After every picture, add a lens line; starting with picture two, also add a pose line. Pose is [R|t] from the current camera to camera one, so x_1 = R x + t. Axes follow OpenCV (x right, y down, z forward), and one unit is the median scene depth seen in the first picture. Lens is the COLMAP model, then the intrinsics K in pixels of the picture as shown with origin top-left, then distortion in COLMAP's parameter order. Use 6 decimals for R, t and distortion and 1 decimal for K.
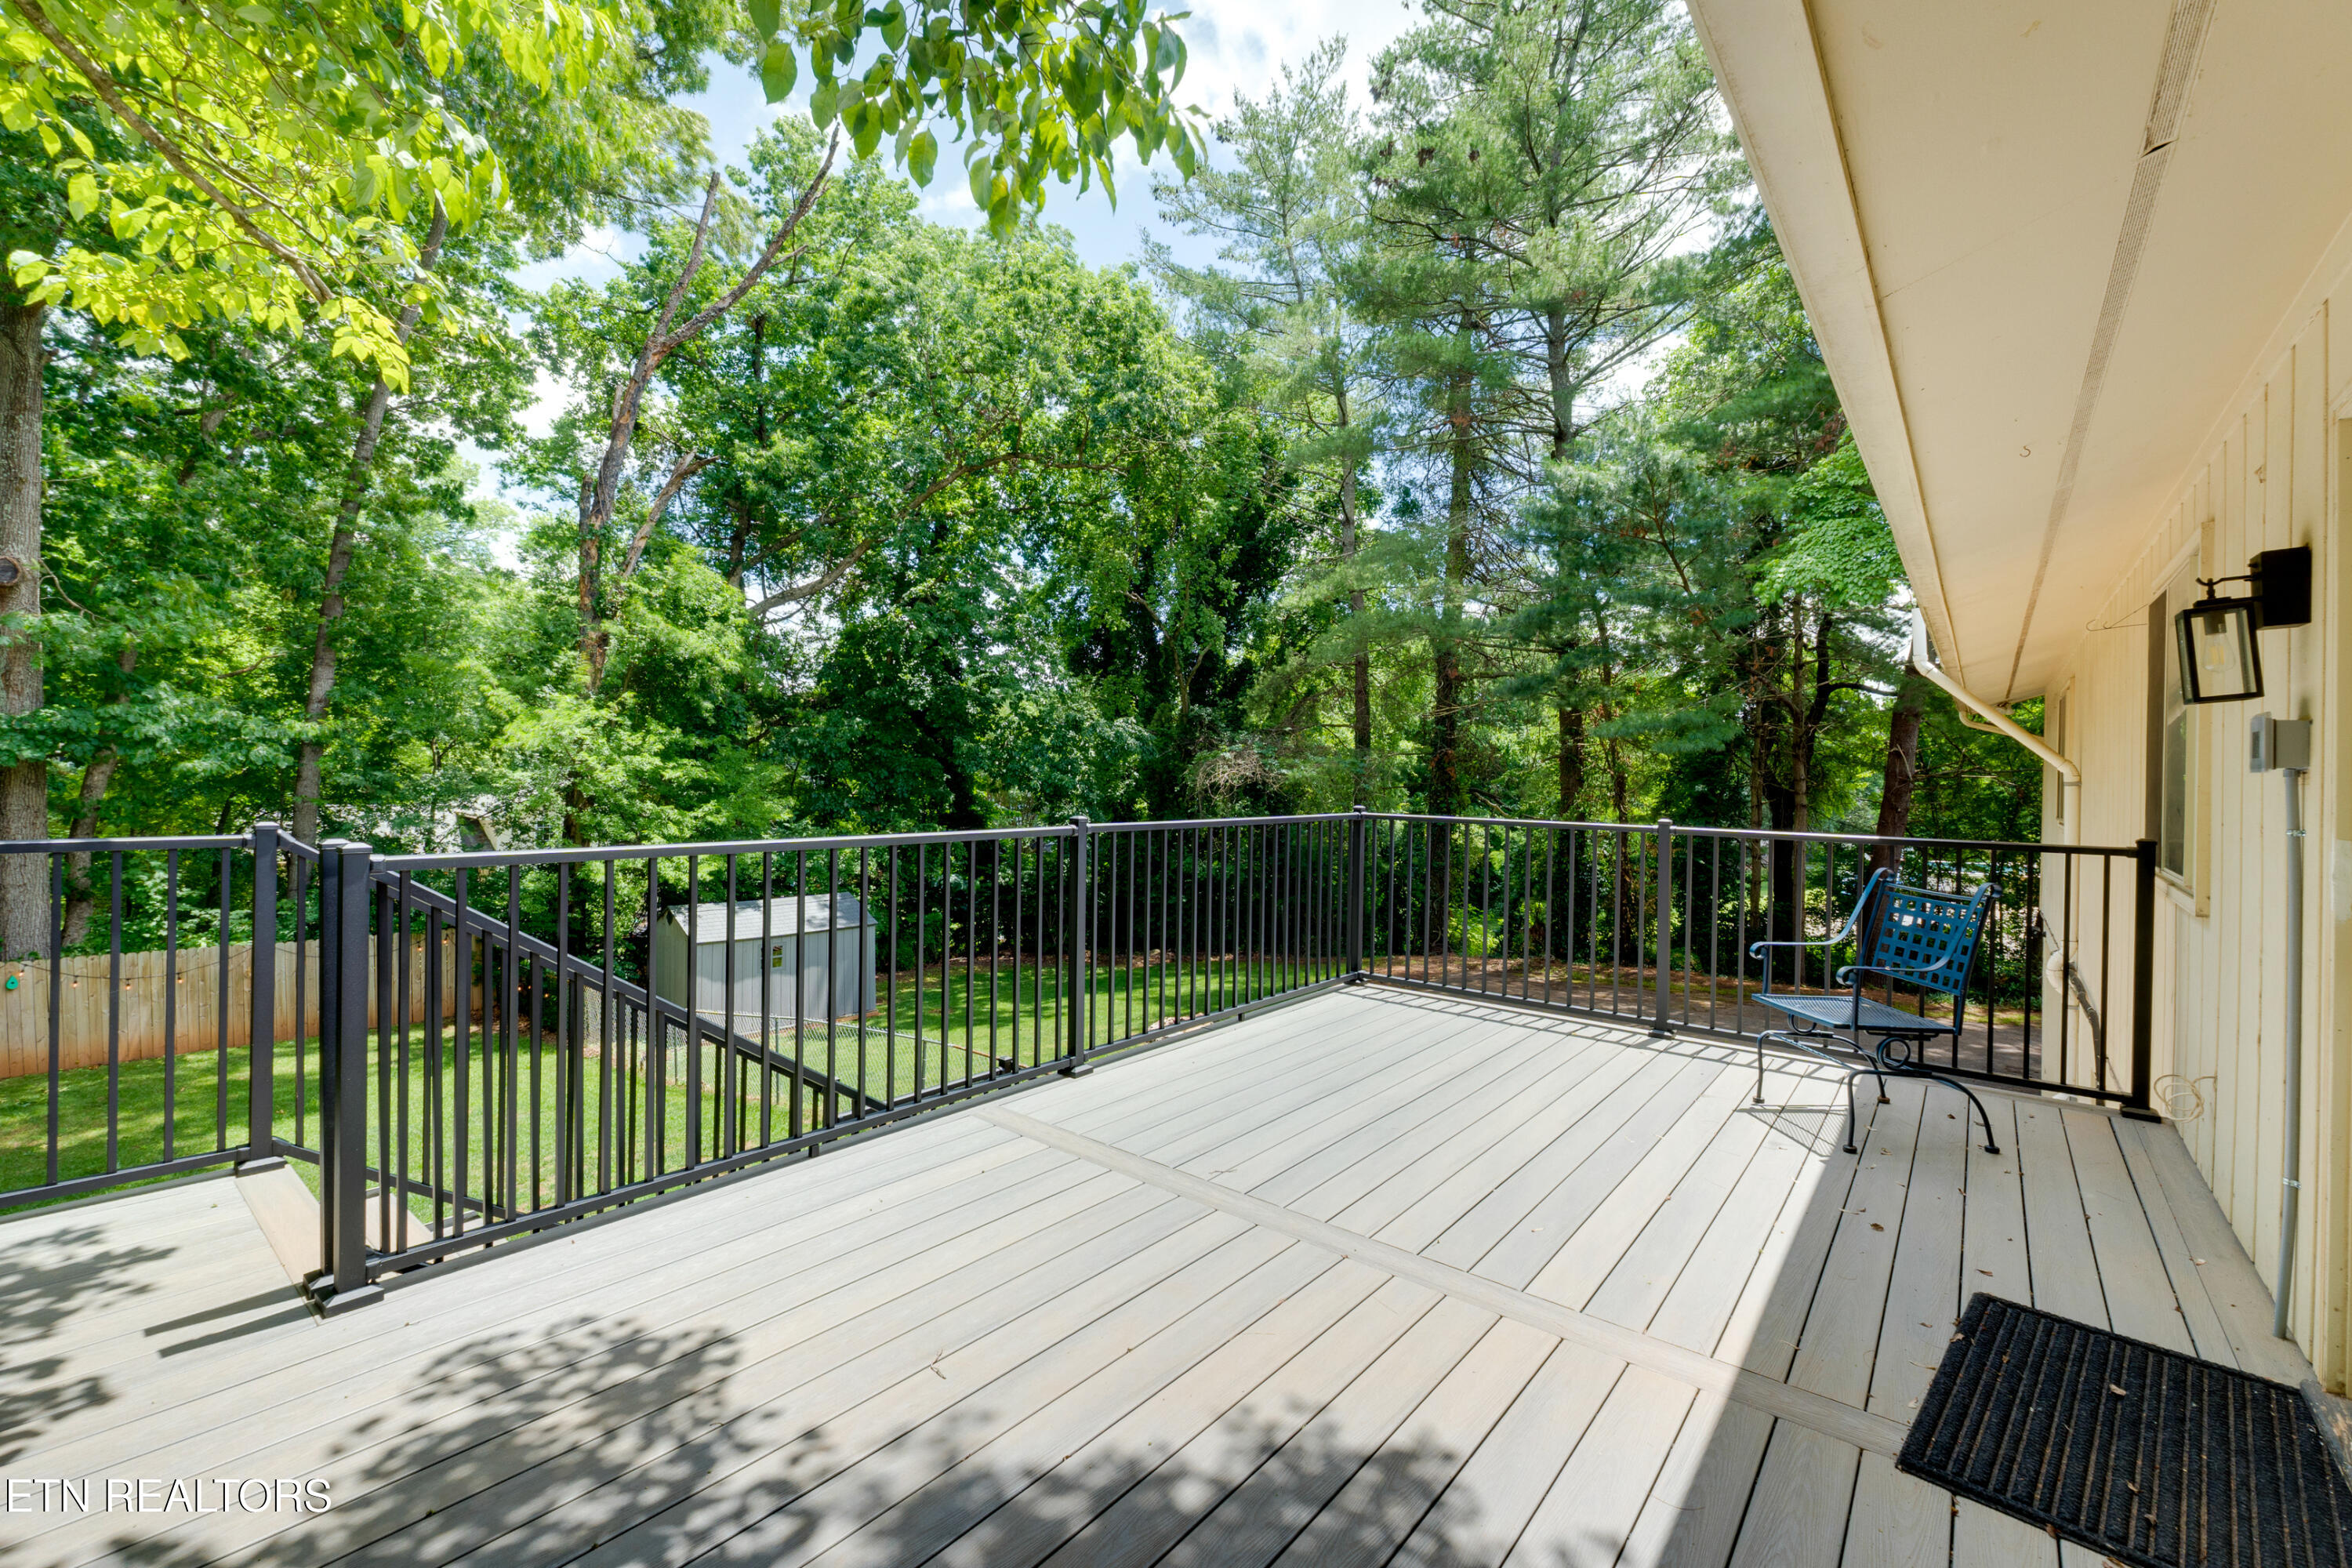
lens RADIAL K [[978.0, 0, 1164.4], [0, 978.0, 774.6], [0, 0, 1]] dist [-0.005190, -0.001512]
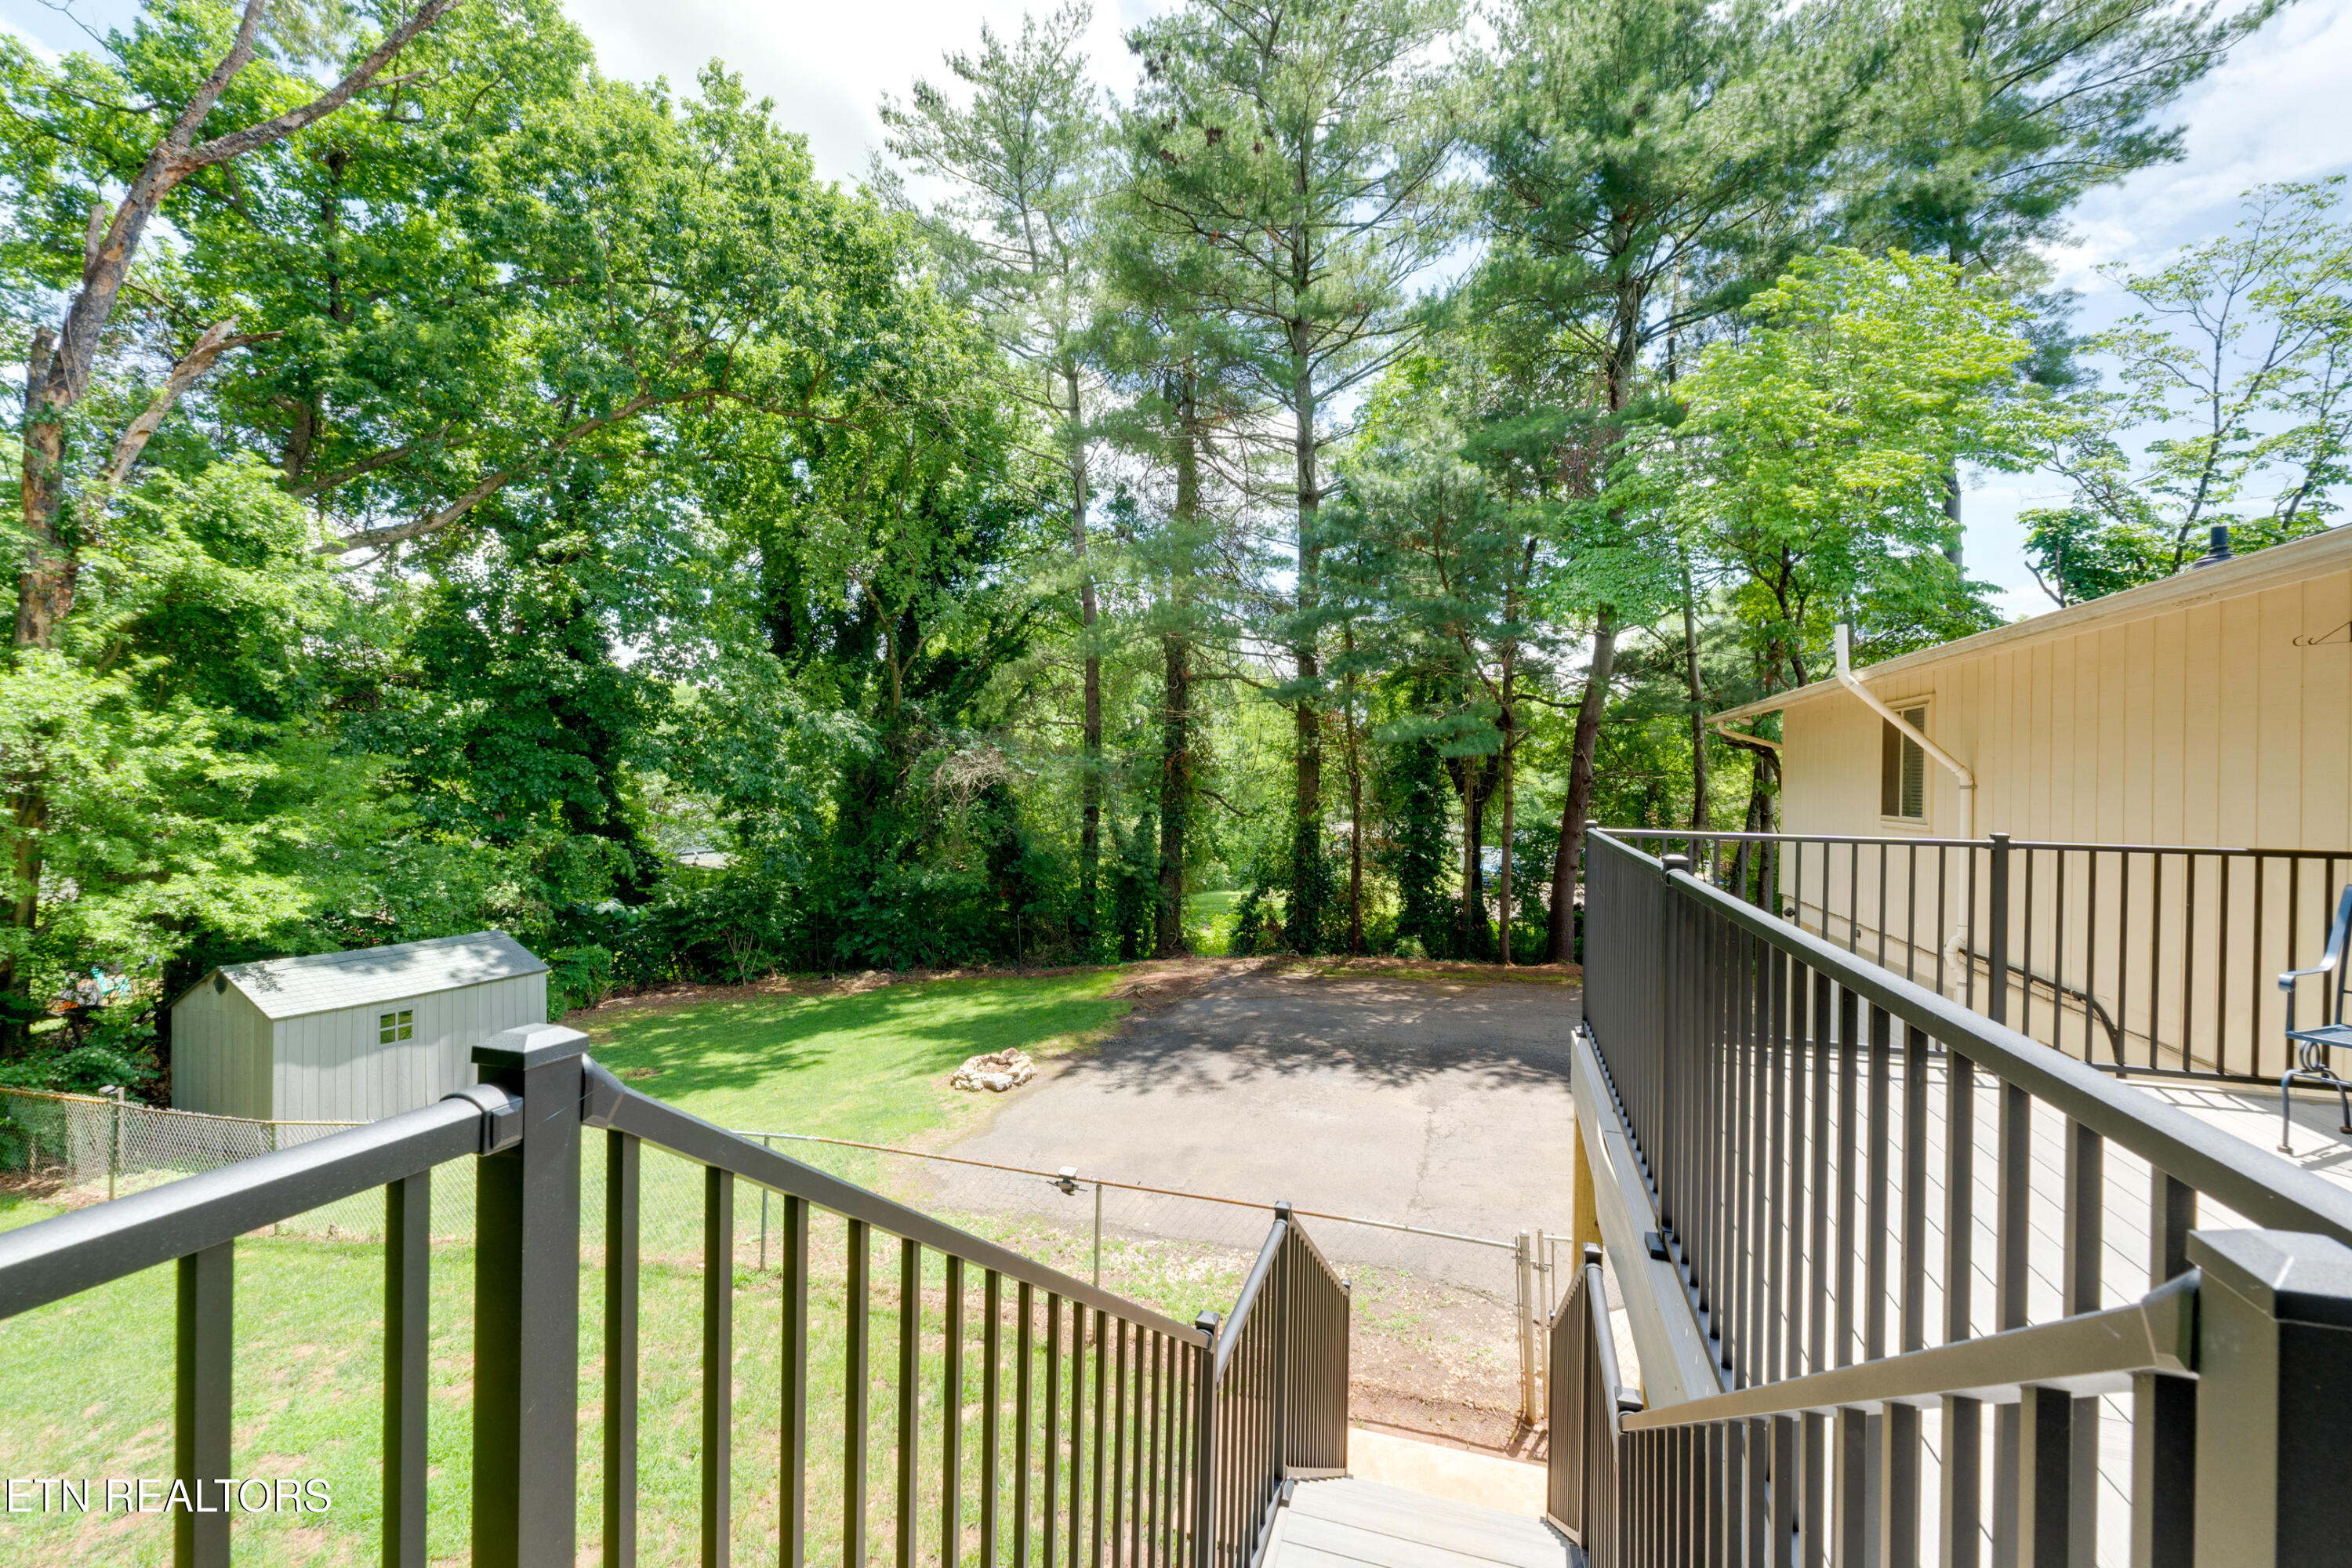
lens RADIAL K [[978.0, 0, 1156.3], [0, 978.0, 777.0], [0, 0, 1]] dist [-0.005190, -0.001512]
pose [[0.929726, 0.000164, 0.368251, -0.108779], [-0.001414, 0.999994, 0.003125, -0.001365], [-0.368249, -0.003427, 0.929721, 0.088053]]
